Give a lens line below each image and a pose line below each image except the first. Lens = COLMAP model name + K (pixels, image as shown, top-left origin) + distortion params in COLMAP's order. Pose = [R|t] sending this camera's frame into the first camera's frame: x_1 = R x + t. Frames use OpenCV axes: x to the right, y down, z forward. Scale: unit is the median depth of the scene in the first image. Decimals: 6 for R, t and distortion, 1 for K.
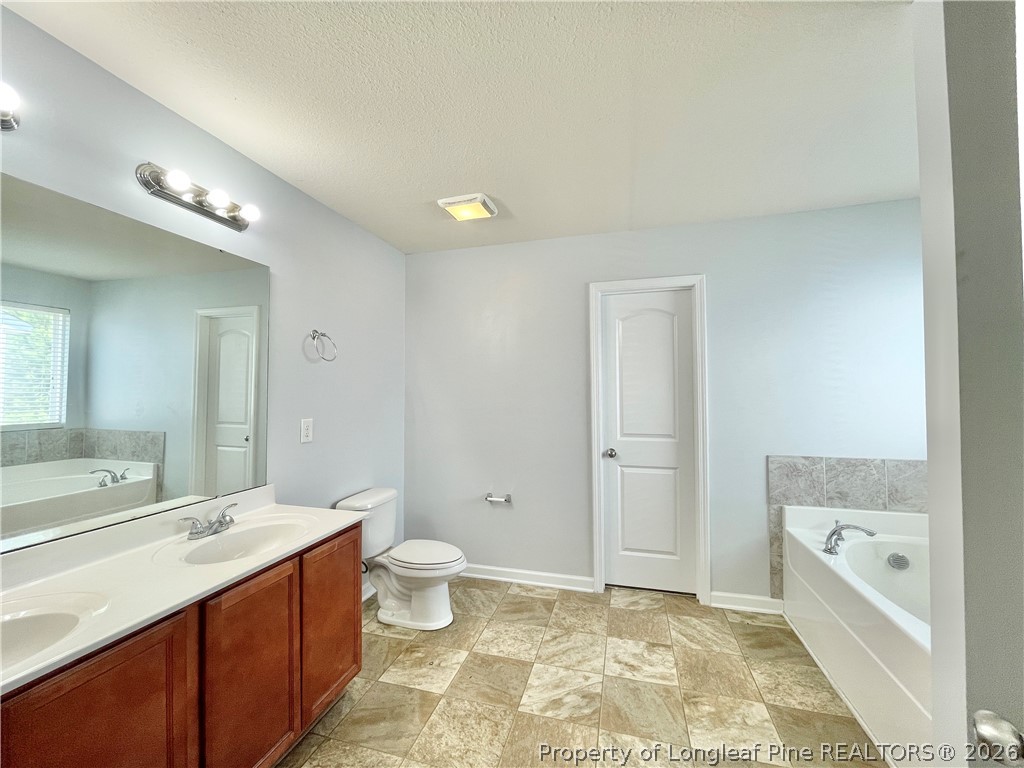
lens RADIAL K [[410.3, 0, 513.1], [0, 410.3, 384.3], [0, 0, 1]] dist [0.000186, 0.000263]
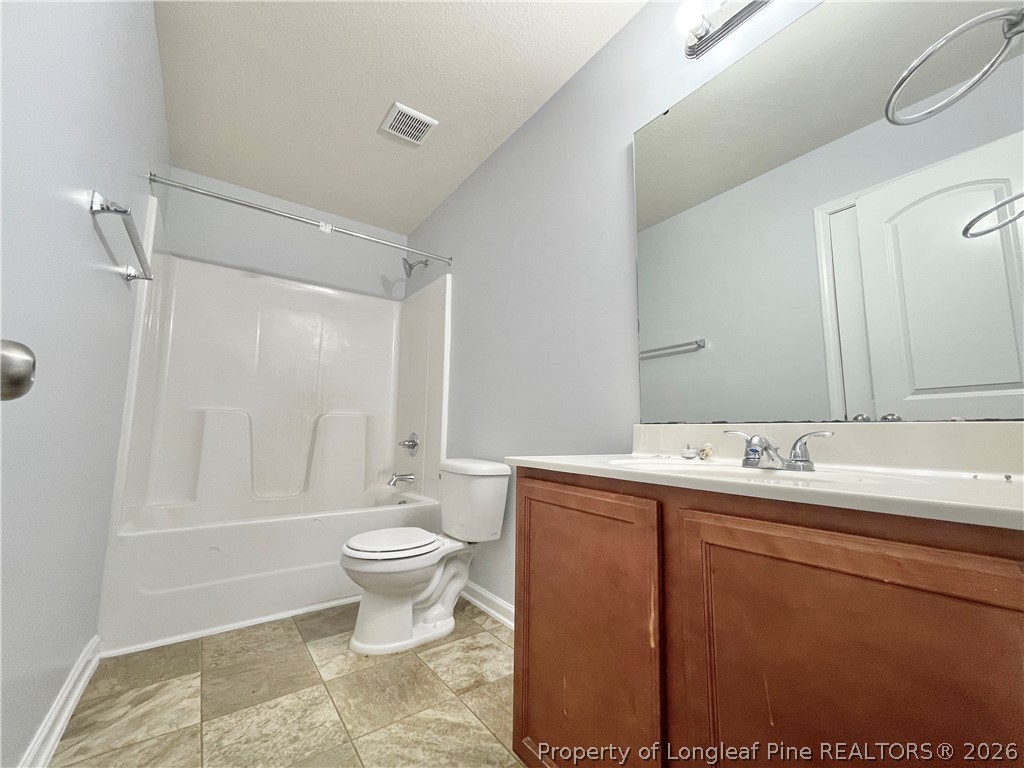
lens RADIAL K [[410.3, 0, 505.5], [0, 410.3, 386.4], [0, 0, 1]] dist [0.000186, 0.000263]
pose [[-0.613010, -0.091539, -0.784754, 0.949720], [0.025242, 0.990489, -0.135256, 0.279593], [0.789672, -0.102722, -0.604869, 1.610983]]
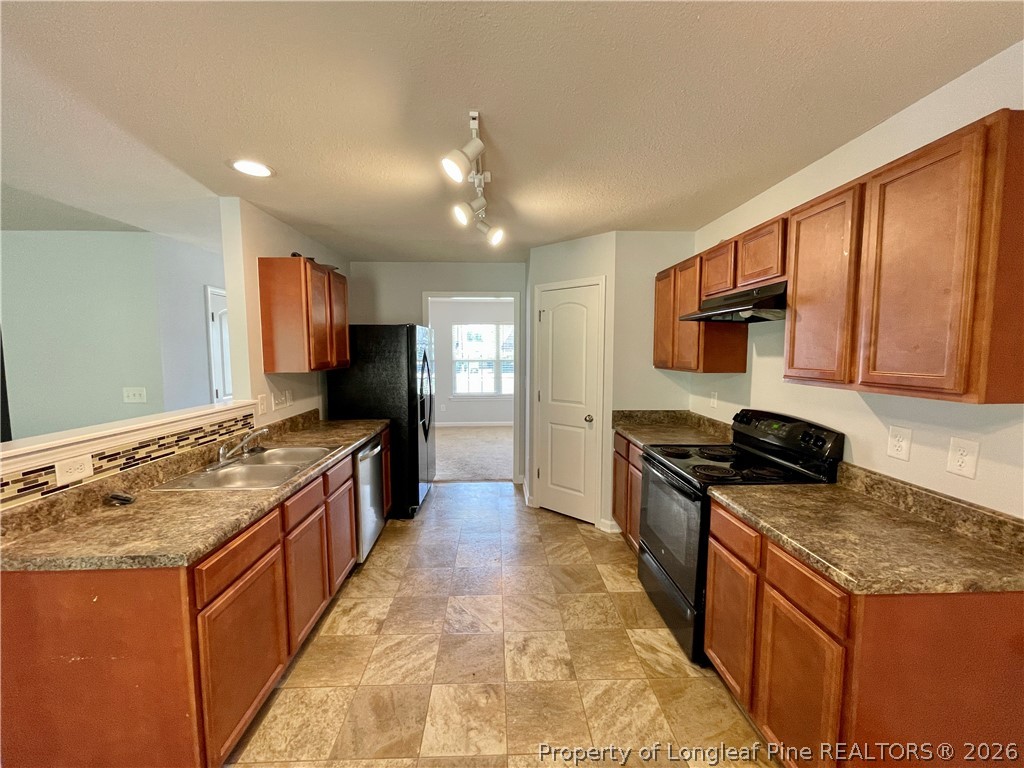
lens RADIAL K [[410.3, 0, 507.8], [0, 410.3, 380.5], [0, 0, 1]] dist [0.000186, 0.000263]
pose [[0.308961, 0.081817, -0.947549, 1.213067], [0.030426, 0.994933, 0.095829, -0.091980], [0.950588, -0.058437, 0.304906, 0.686612]]
